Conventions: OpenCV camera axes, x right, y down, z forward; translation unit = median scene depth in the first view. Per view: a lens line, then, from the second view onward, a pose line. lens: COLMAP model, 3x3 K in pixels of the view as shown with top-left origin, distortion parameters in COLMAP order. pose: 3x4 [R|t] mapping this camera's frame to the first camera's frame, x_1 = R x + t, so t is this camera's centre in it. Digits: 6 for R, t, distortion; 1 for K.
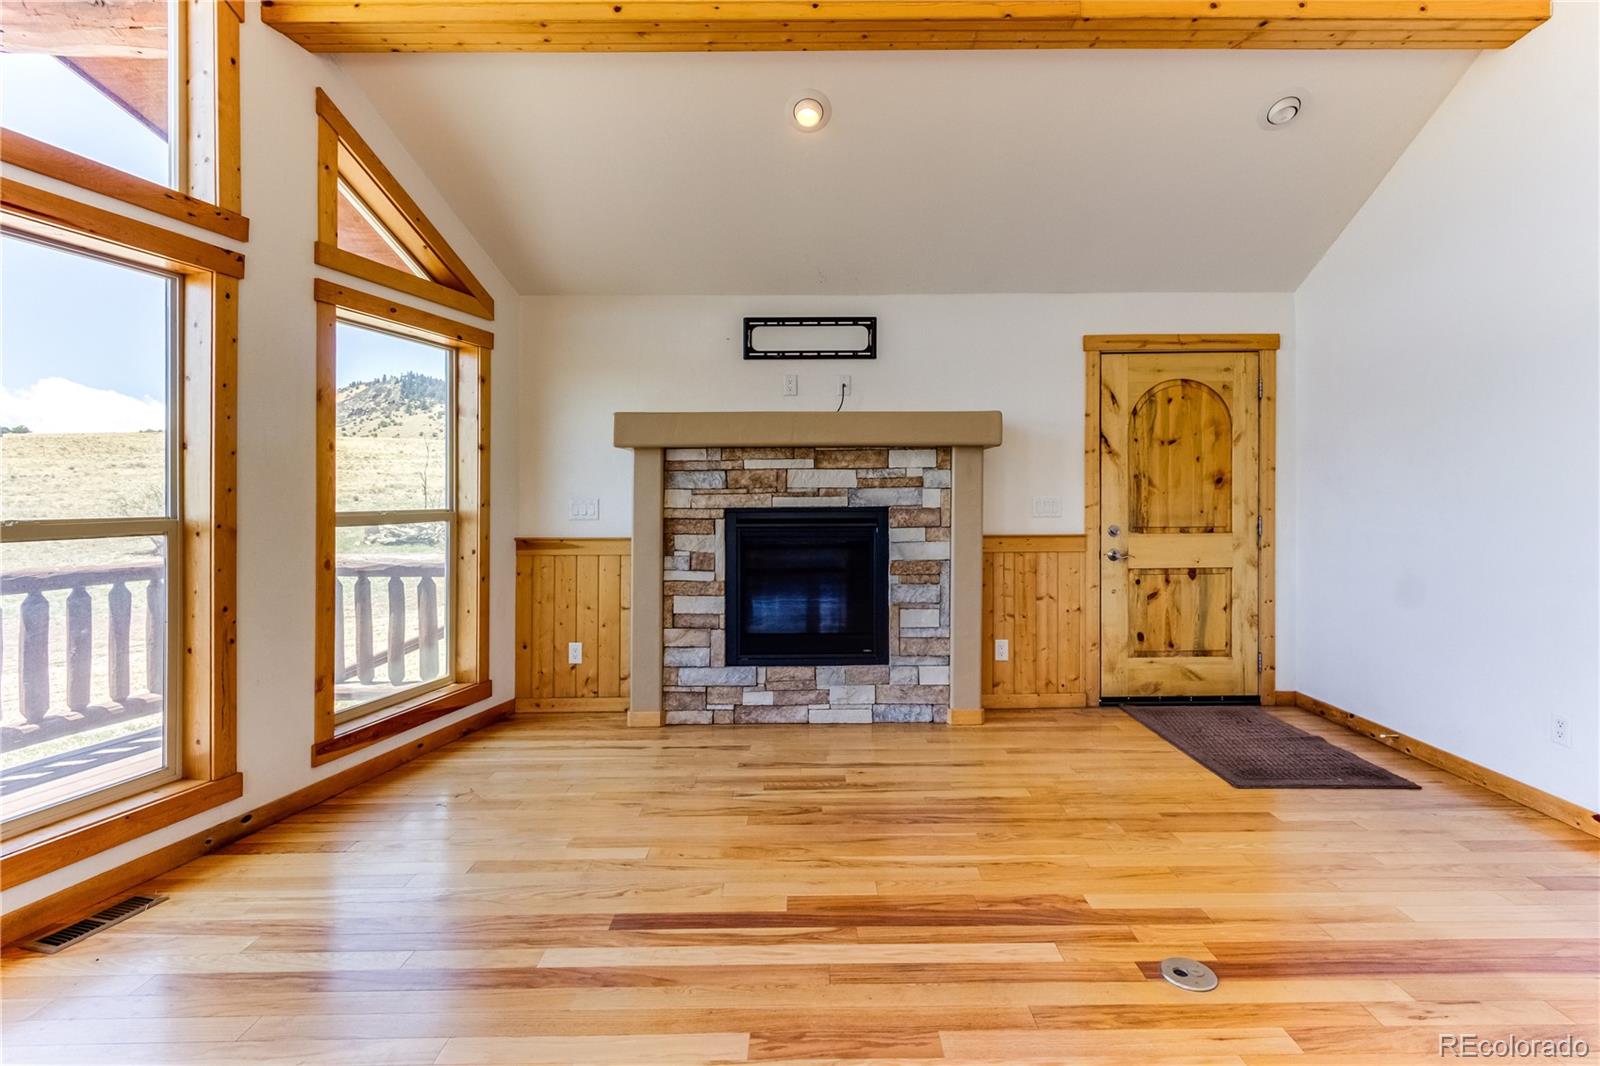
lens RADIAL K [[742.4, 0, 809.0], [0, 742.4, 499.2], [0, 0, 1]] dist [-0.000873, -0.000016]
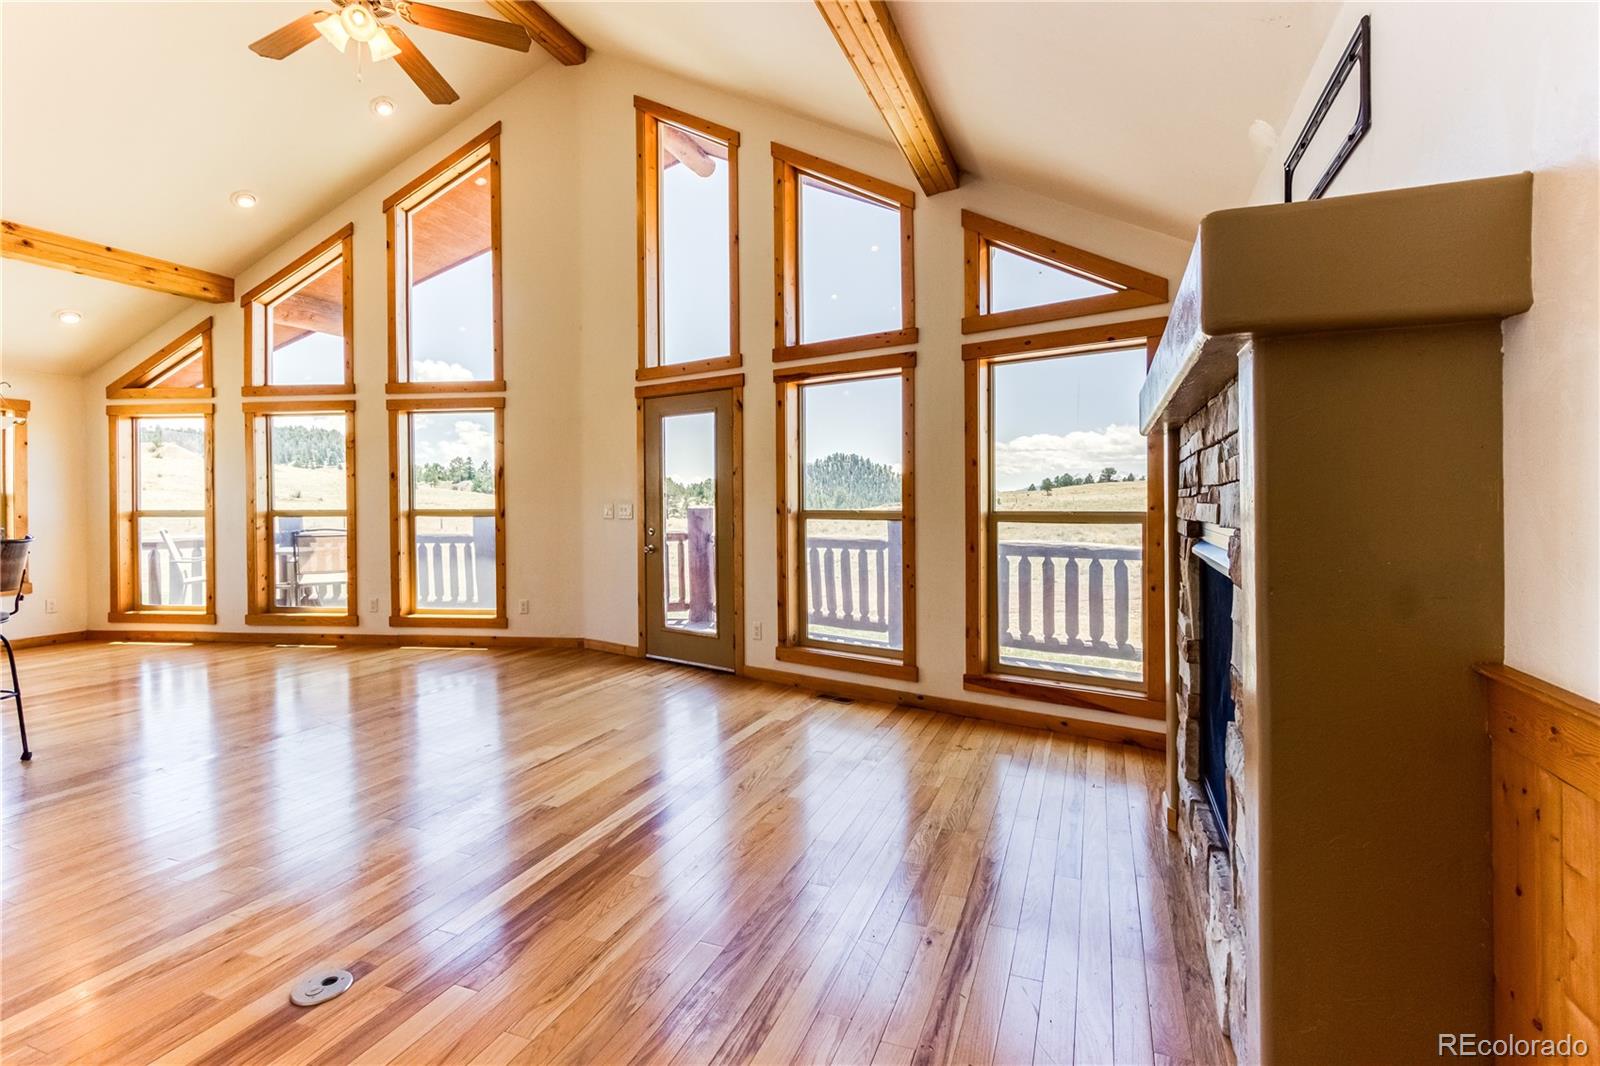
lens RADIAL K [[742.4, 0, 809.0], [0, 742.4, 499.2], [0, 0, 1]] dist [-0.000873, -0.000016]
pose [[-0.368677, 0.002611, -0.929554, 0.874145], [-0.000112, 0.999996, 0.002853, -0.010150], [0.929558, 0.001156, -0.368675, 1.444290]]
